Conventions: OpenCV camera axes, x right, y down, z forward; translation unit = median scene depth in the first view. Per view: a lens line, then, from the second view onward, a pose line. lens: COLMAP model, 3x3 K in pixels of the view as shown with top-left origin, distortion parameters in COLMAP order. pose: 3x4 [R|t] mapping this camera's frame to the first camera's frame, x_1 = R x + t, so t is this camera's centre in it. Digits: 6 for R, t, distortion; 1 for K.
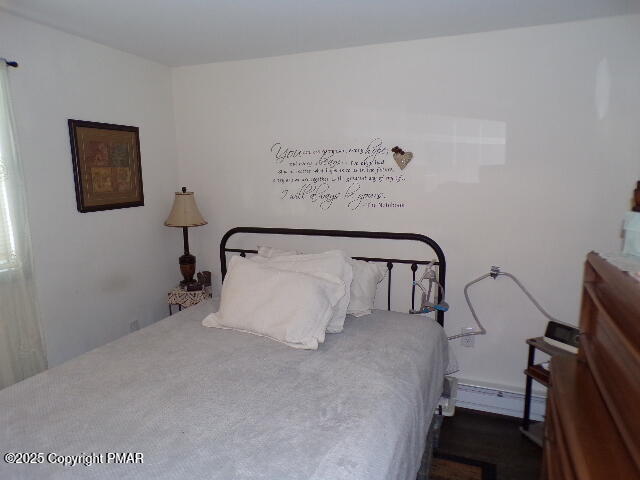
lens RADIAL K [[435.6, 0, 318.9], [0, 435.6, 242.7], [0, 0, 1]] dist [-0.017843, 0.026591]
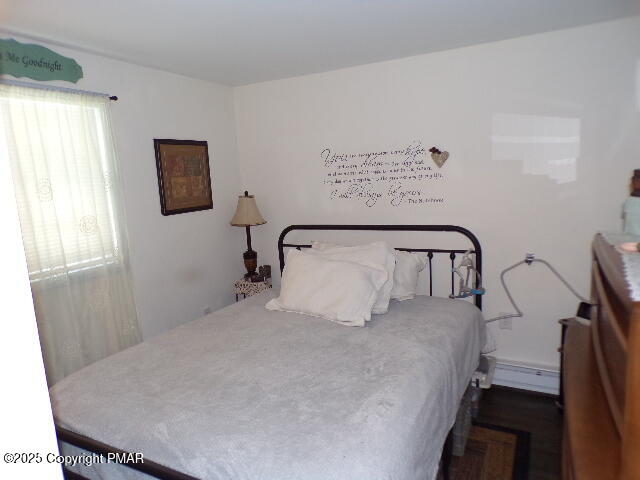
lens RADIAL K [[435.6, 0, 318.9], [0, 435.6, 242.7], [0, 0, 1]] dist [-0.017843, 0.026591]
pose [[0.992379, -0.023791, -0.120902, 0.018395], [0.023392, 0.999715, -0.004714, 0.020966], [0.120980, 0.001850, 0.992653, -0.138383]]
